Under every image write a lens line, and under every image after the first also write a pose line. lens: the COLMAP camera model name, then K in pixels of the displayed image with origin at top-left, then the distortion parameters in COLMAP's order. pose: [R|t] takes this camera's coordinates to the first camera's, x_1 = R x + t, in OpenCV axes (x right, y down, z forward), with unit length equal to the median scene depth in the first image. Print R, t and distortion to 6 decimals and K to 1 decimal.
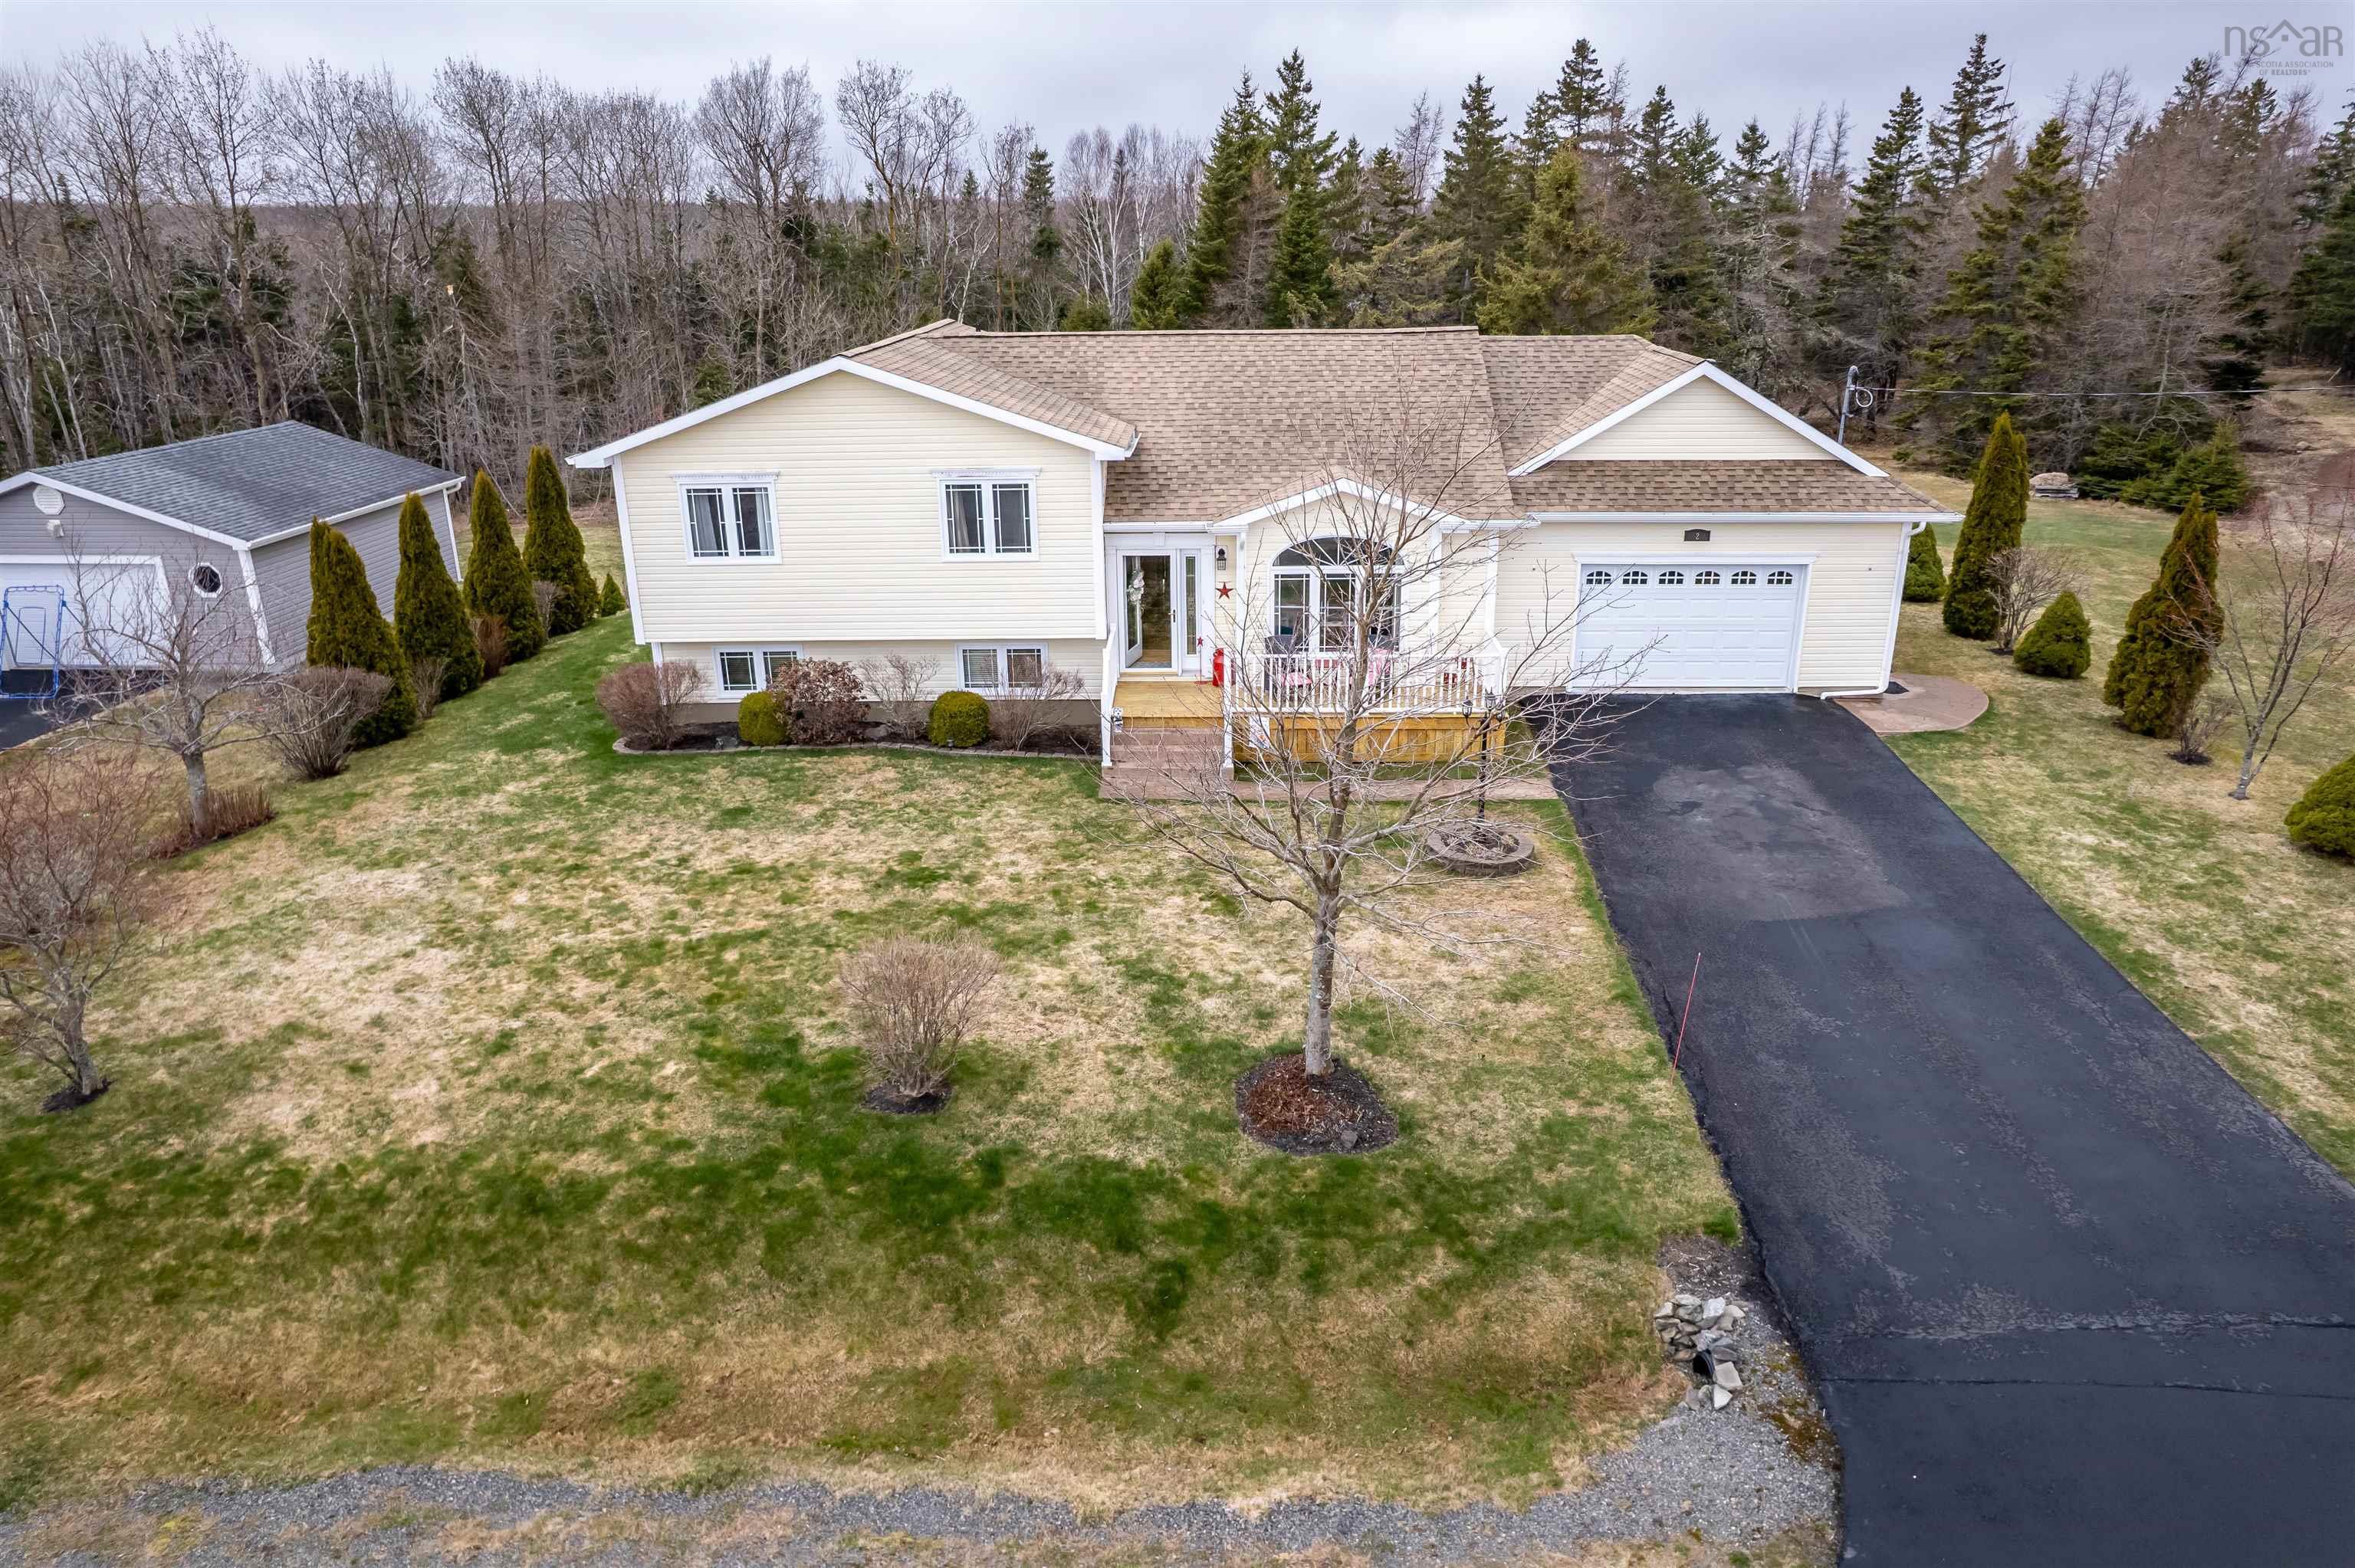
lens RADIAL K [[1513.5, 0, 1177.5], [0, 1513.5, 784.0], [0, 0, 1]] dist [-0.080540, 0.073425]
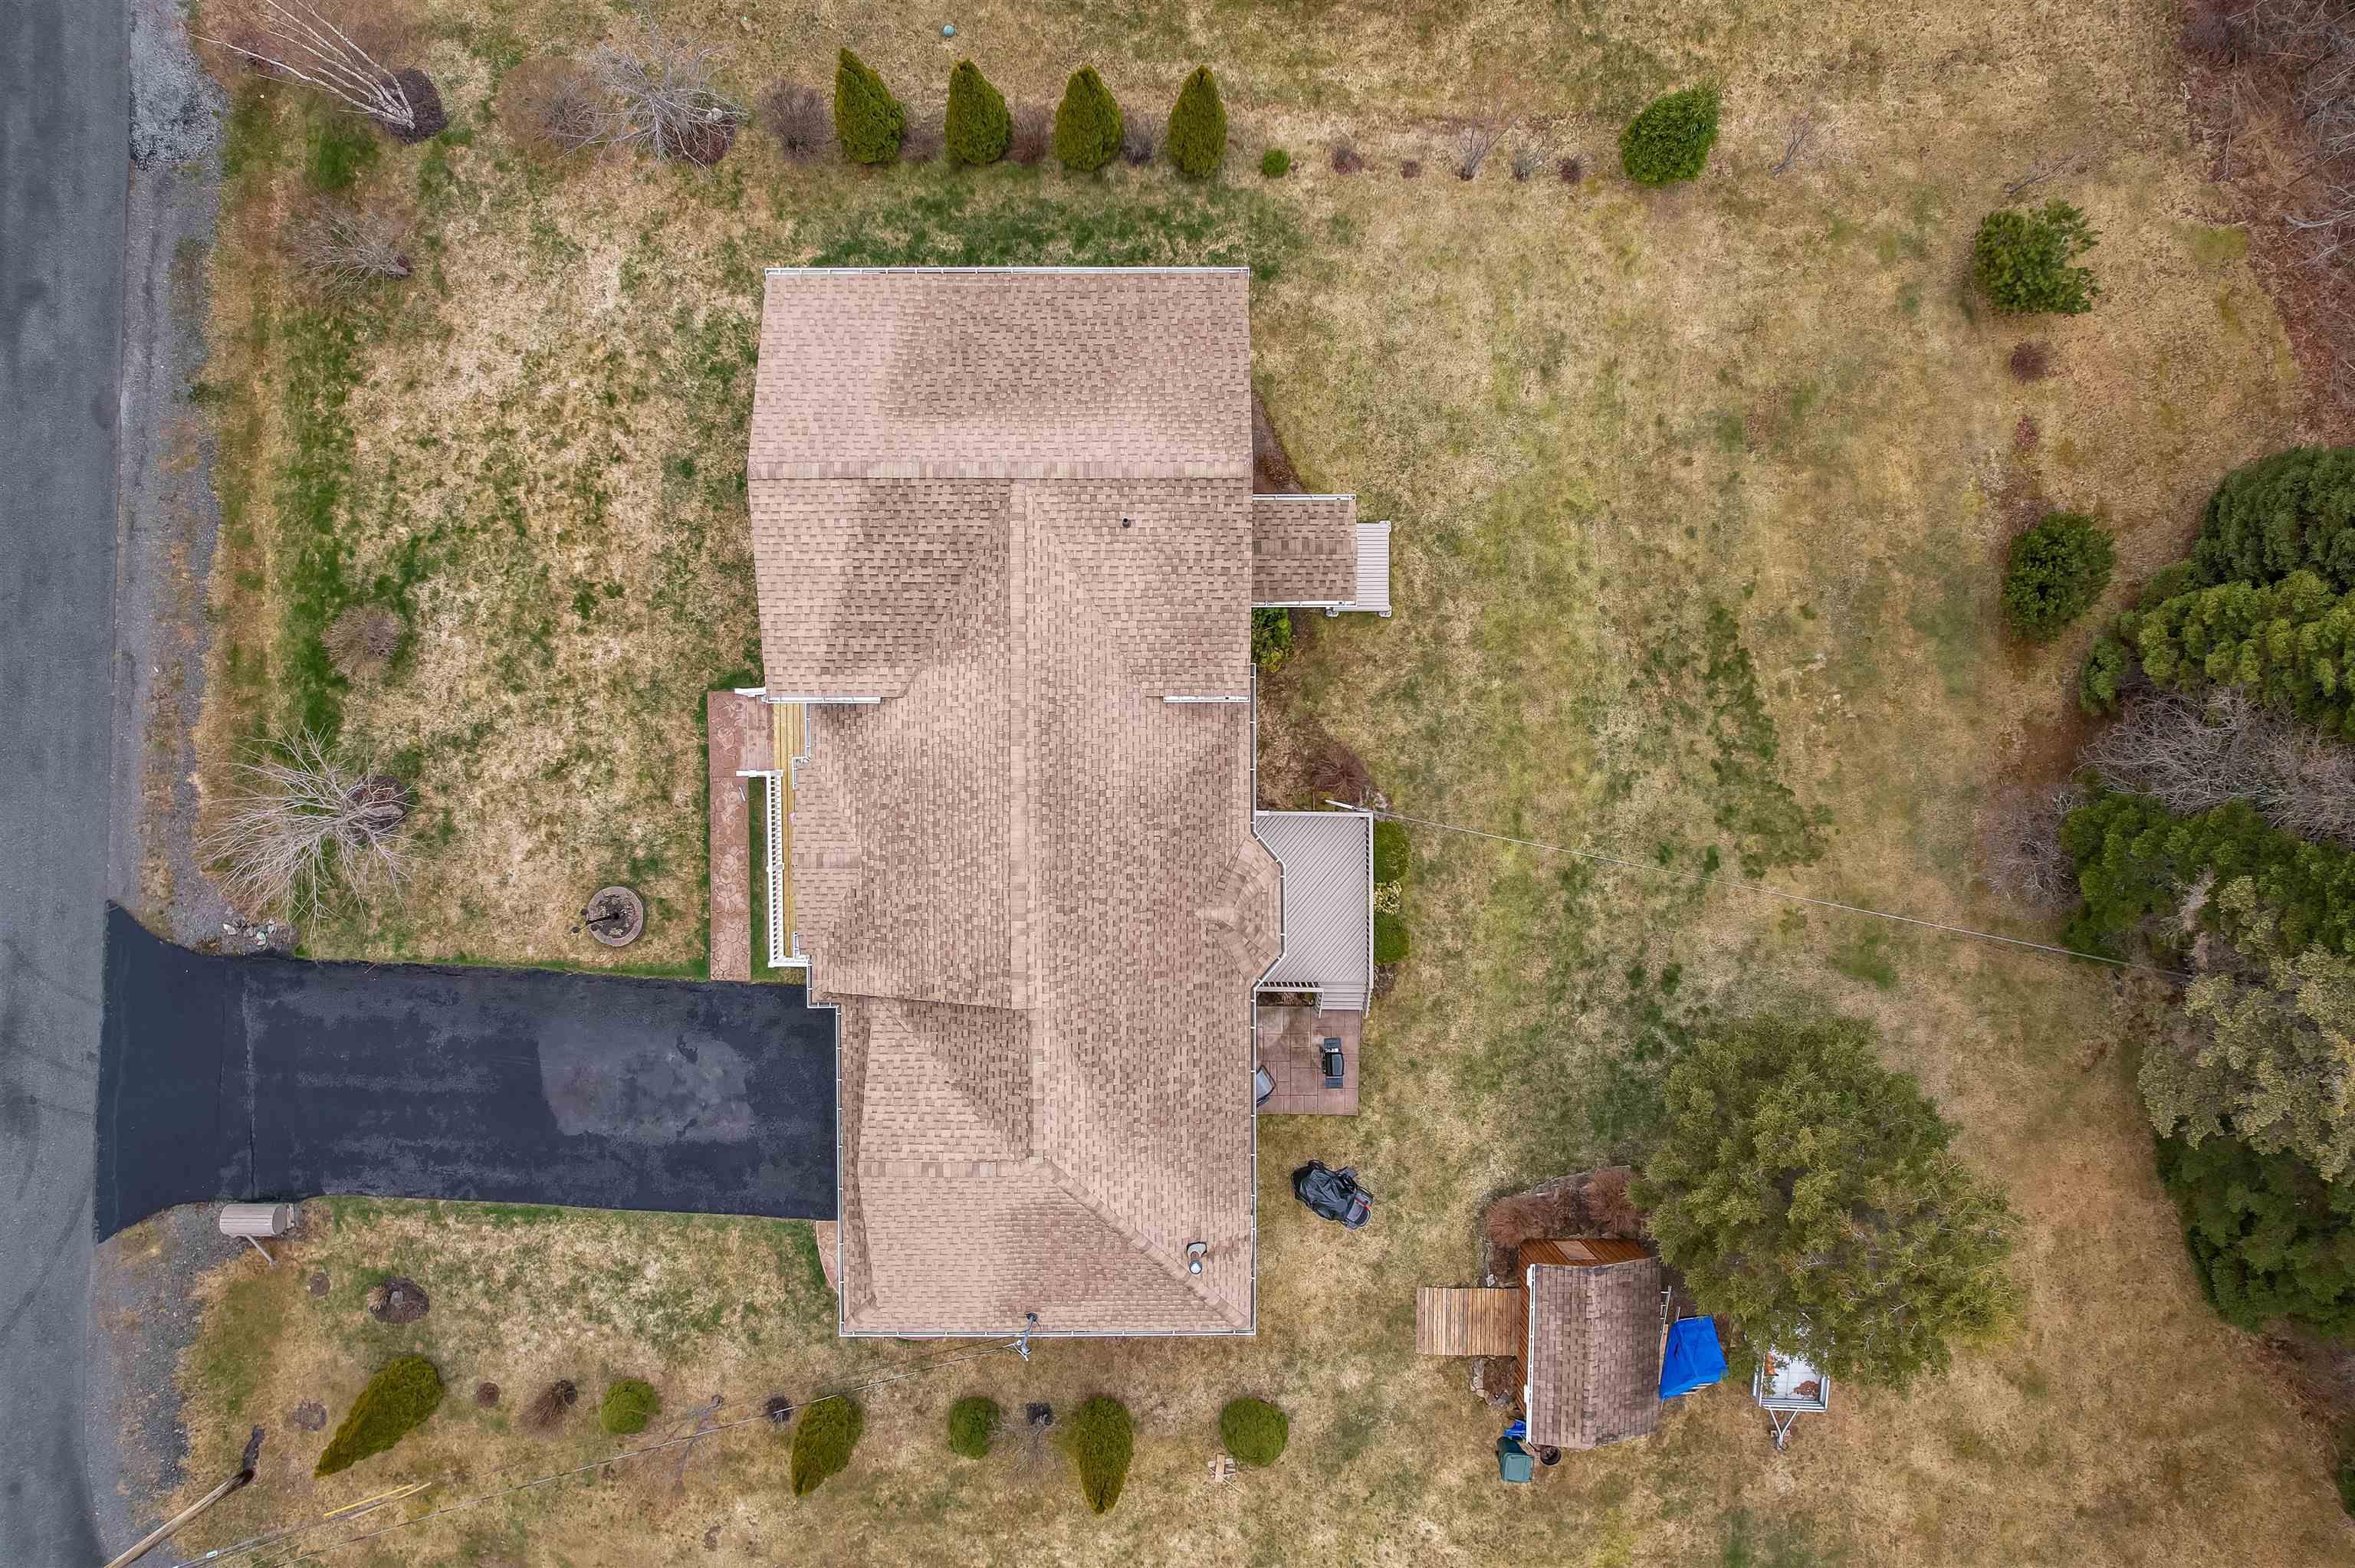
lens RADIAL K [[1513.5, 0, 1177.5], [0, 1513.5, 784.0], [0, 0, 1]] dist [-0.080540, 0.073425]
pose [[0.030152, 0.999377, 0.018318, 0.030578], [-0.351520, -0.006554, 0.936157, -1.628850], [0.935695, -0.034666, 0.351104, 0.894079]]
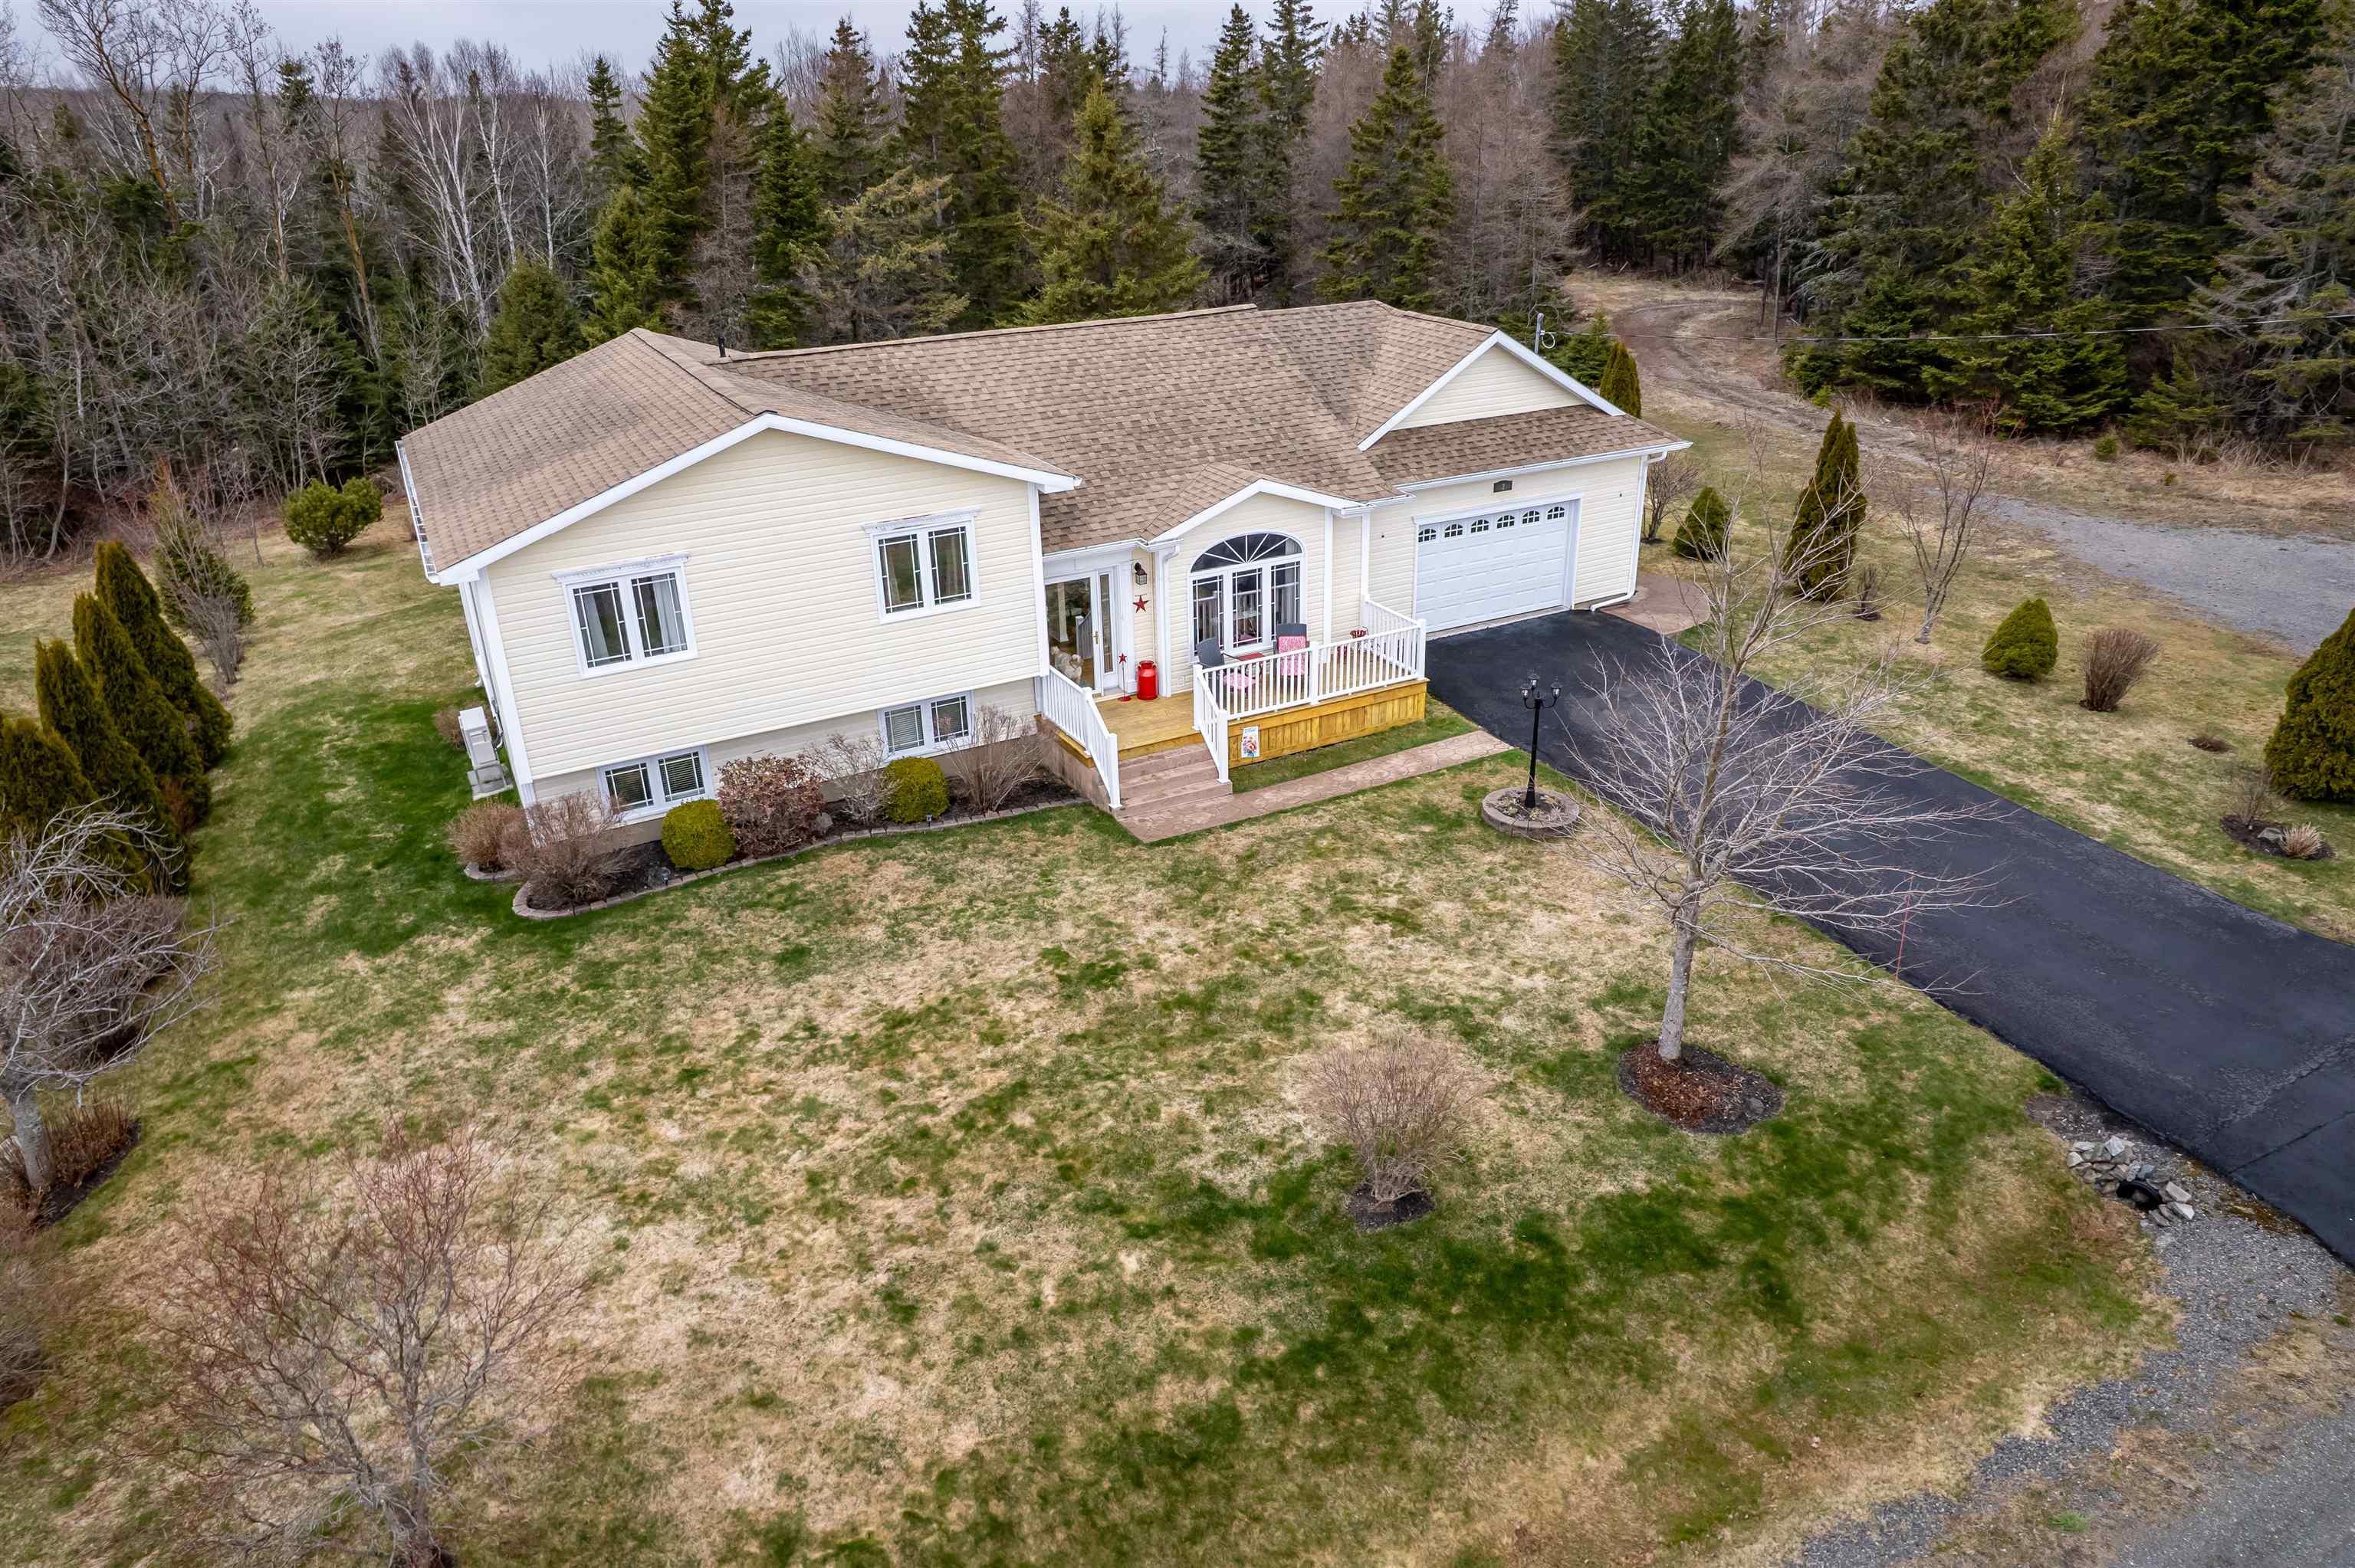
lens RADIAL K [[1513.5, 0, 1177.5], [0, 1513.5, 784.0], [0, 0, 1]] dist [-0.080540, 0.073425]
pose [[0.870329, -0.213655, 0.443710, -0.452840], [0.182137, 0.976751, 0.113067, -0.132787], [-0.457551, -0.017589, 0.889009, 0.123191]]
